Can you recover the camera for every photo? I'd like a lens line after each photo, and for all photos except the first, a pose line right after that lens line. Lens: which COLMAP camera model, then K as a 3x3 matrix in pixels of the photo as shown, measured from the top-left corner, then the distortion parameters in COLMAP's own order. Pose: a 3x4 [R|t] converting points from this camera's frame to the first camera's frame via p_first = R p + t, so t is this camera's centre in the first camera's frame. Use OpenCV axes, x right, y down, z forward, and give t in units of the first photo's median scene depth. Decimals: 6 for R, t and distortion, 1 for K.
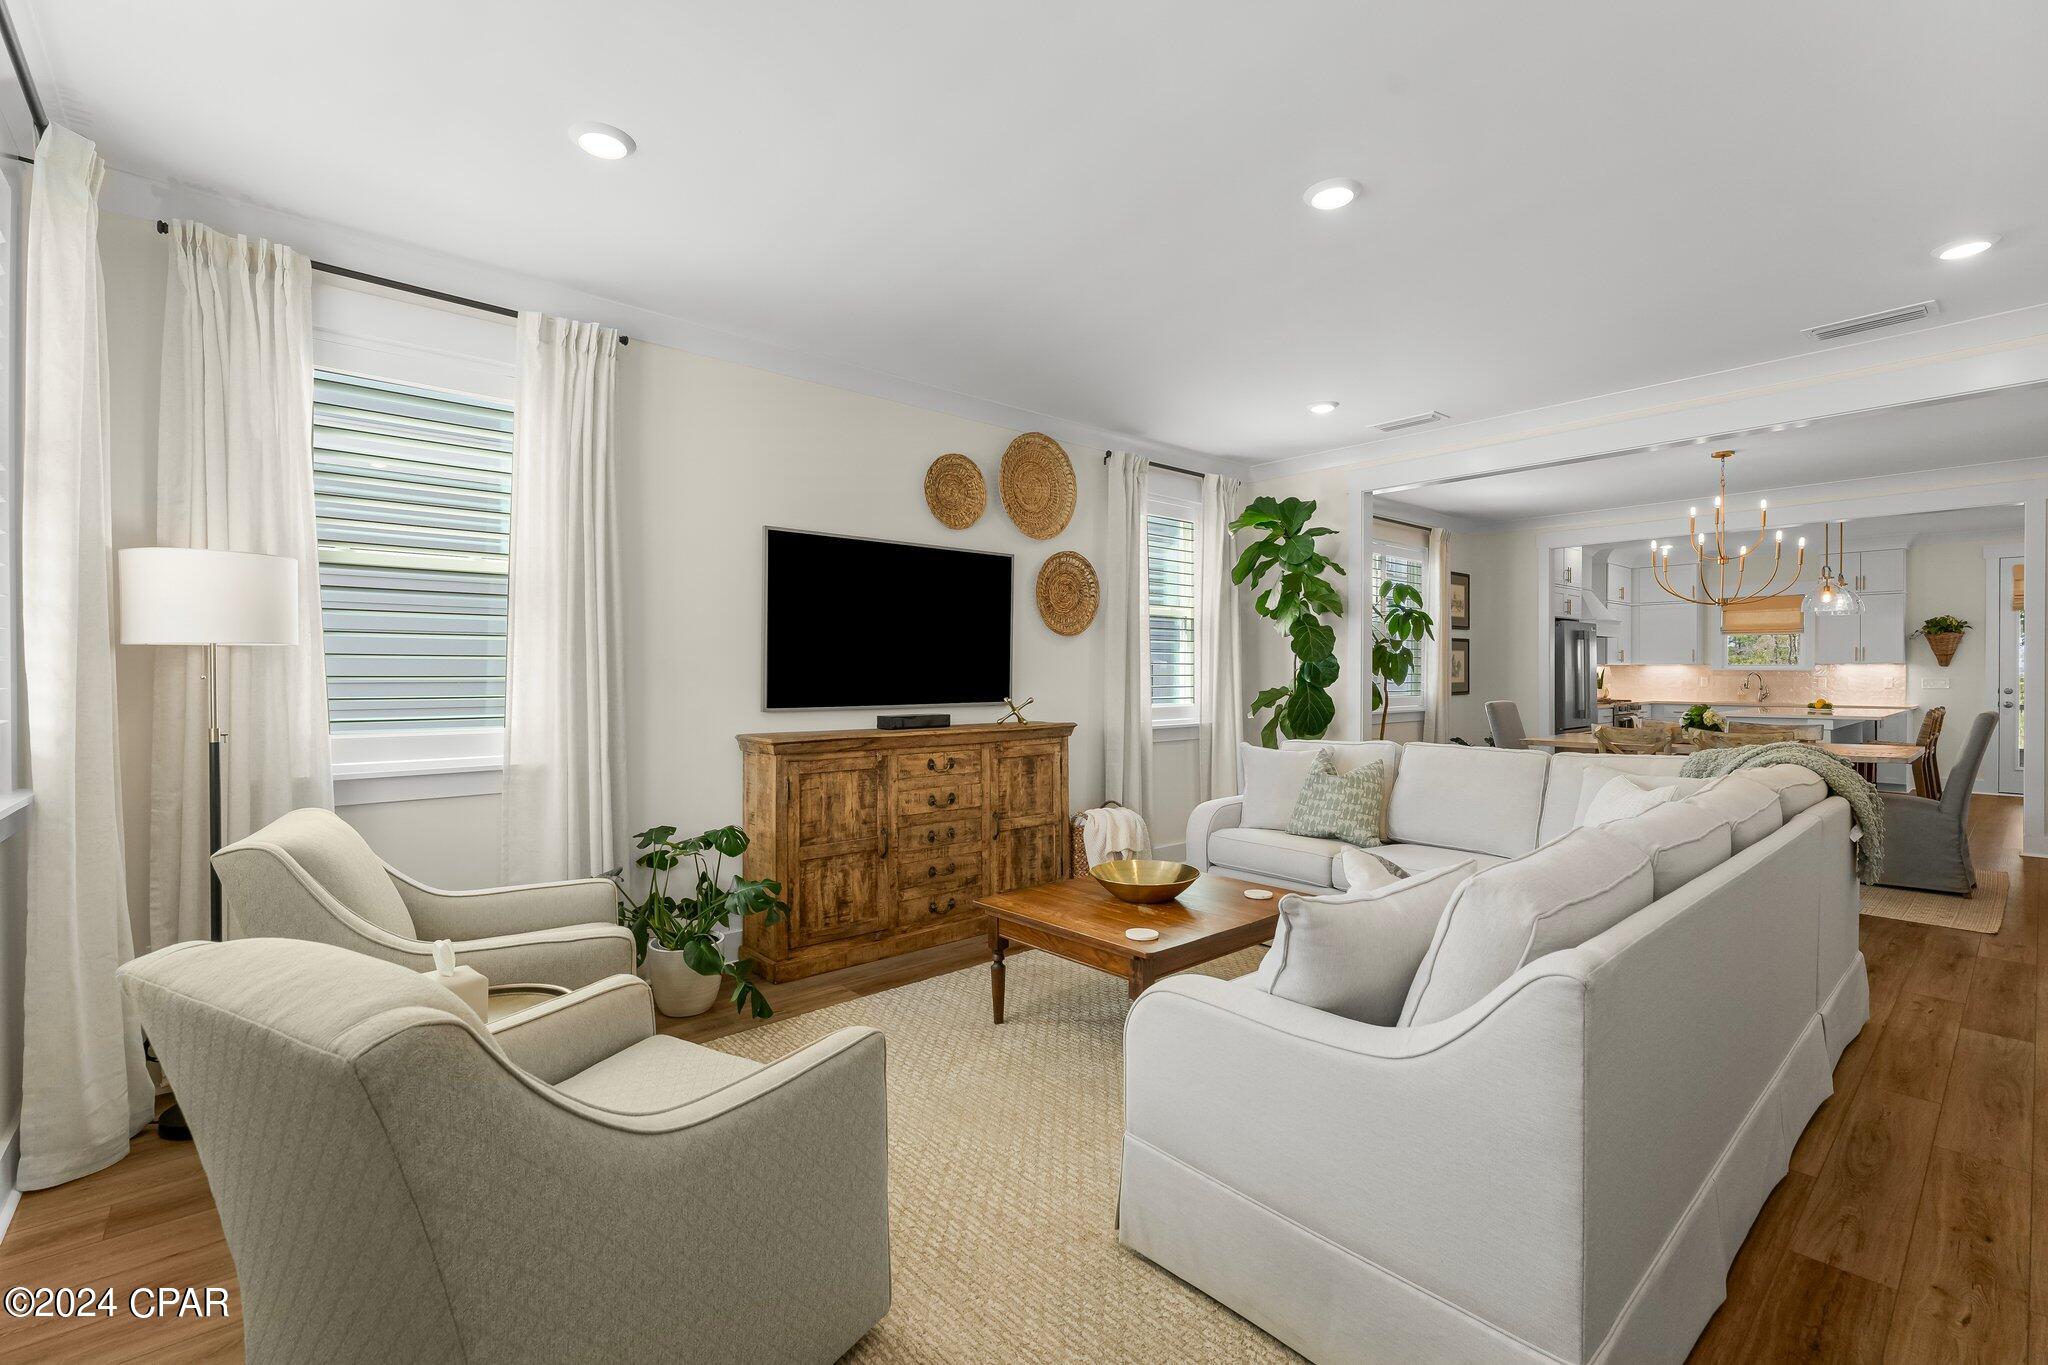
lens RADIAL K [[887.4, 0, 1026.4], [0, 887.4, 674.1], [0, 0, 1]] dist [-0.001842, -0.000239]
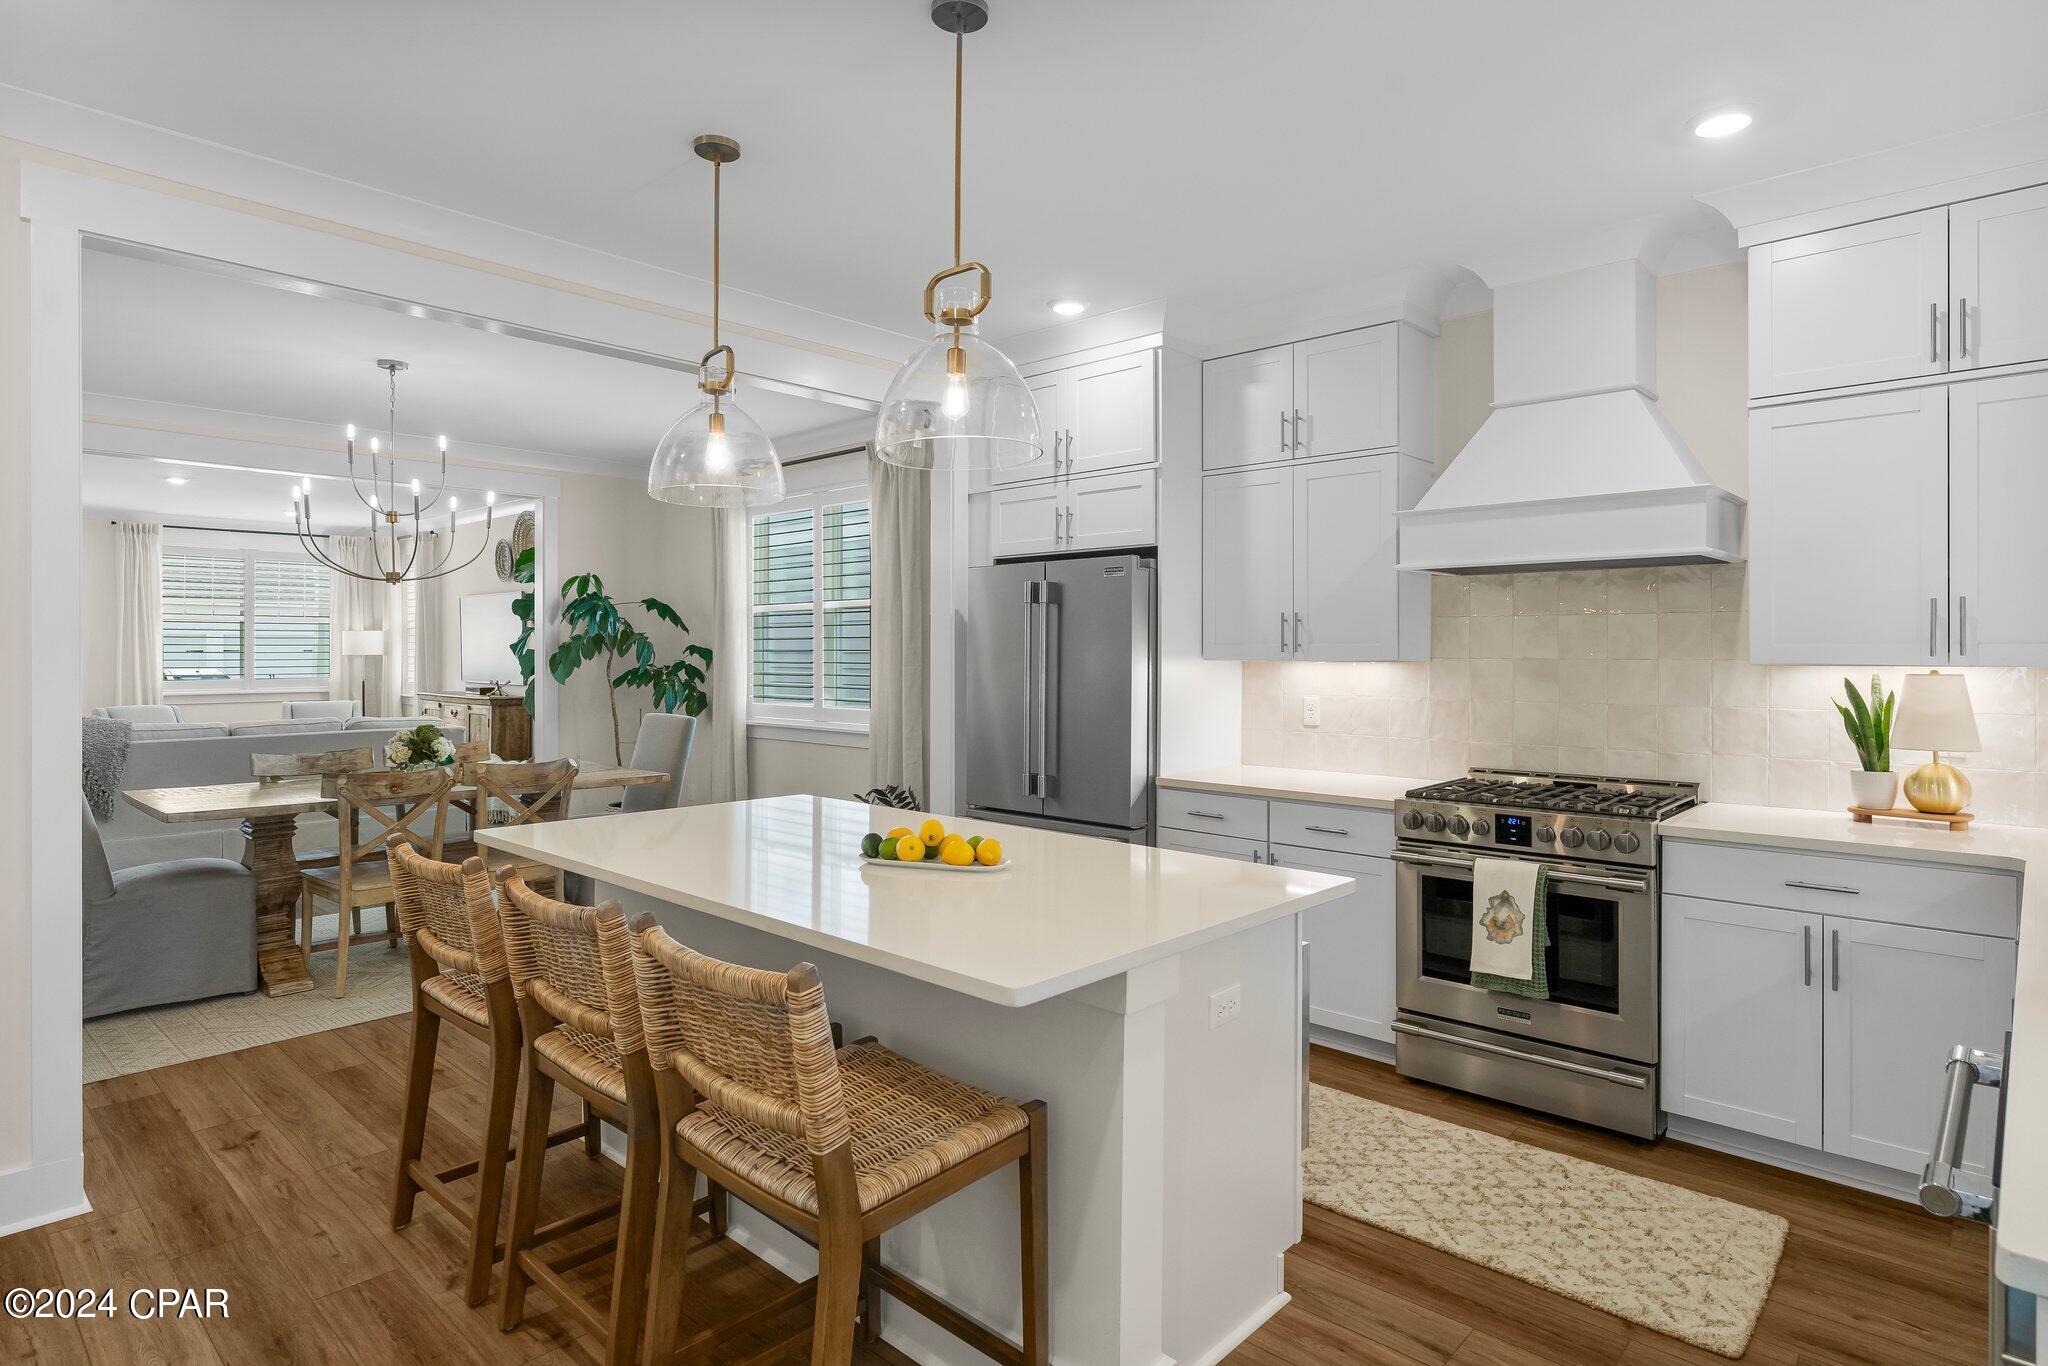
lens RADIAL K [[1097.3, 0, 1015.9], [0, 1097.3, 662.1], [0, 0, 1]] dist [-0.002129, -0.001492]
pose [[0.100330, 0.009767, -0.994906, 2.168860], [-0.004808, 0.999945, 0.009332, -0.031870], [0.994943, 0.003847, 0.100372, 1.797328]]
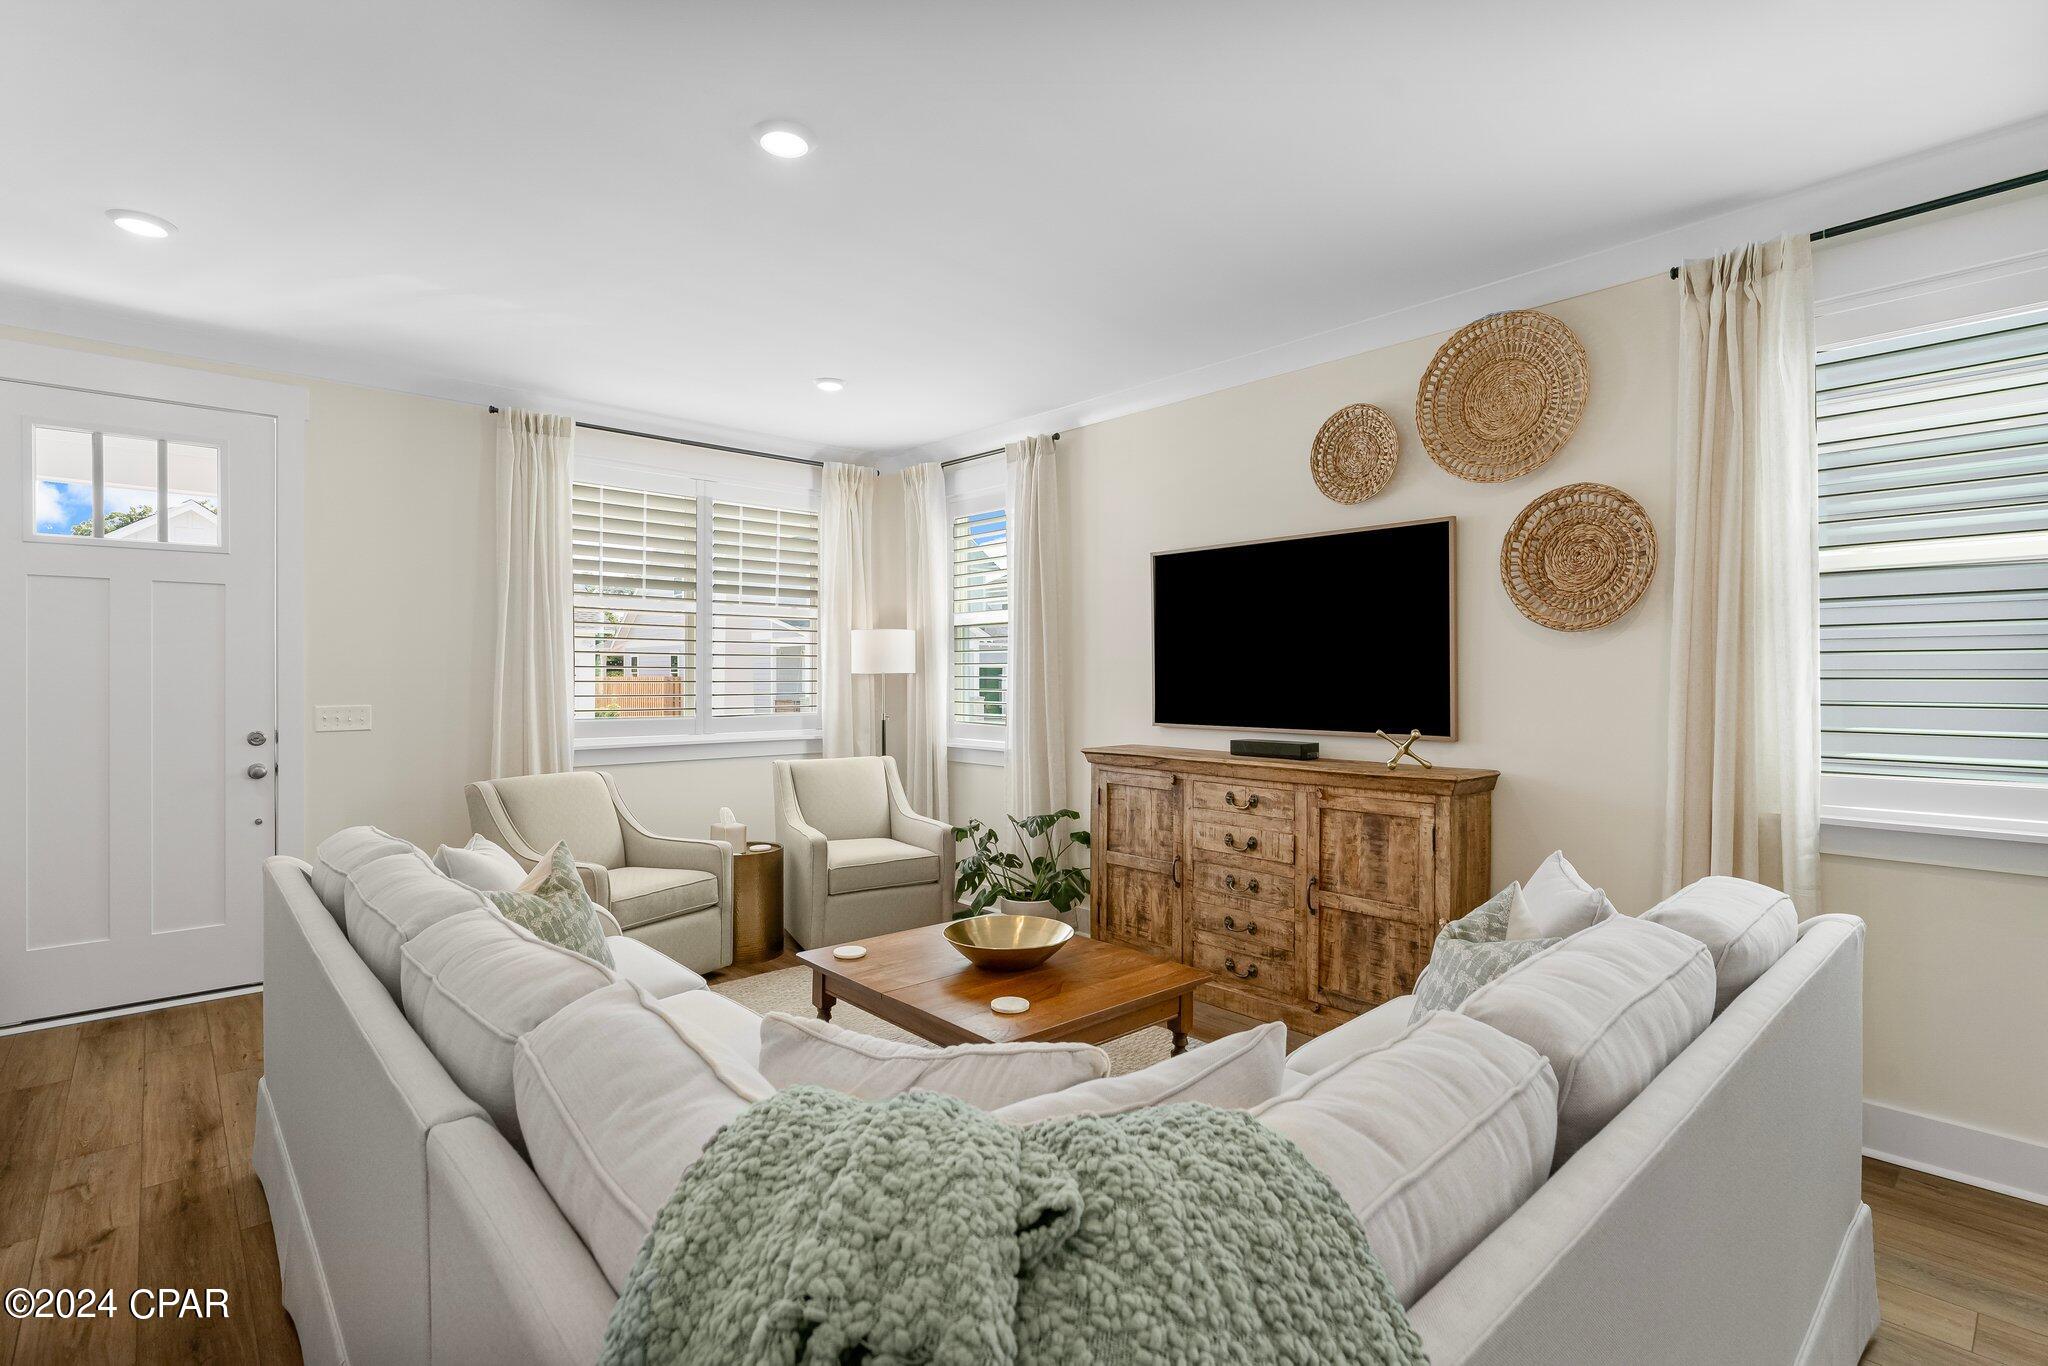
lens RADIAL K [[961.1, 0, 1026.2], [0, 961.1, 673.5], [0, 0, 1]] dist [-0.001716, 0.000371]
pose [[0.020882, -0.004740, -0.999771, 0.745945], [-0.004775, 0.999977, -0.004841, -0.012489], [0.999771, 0.004875, 0.020859, 0.709131]]
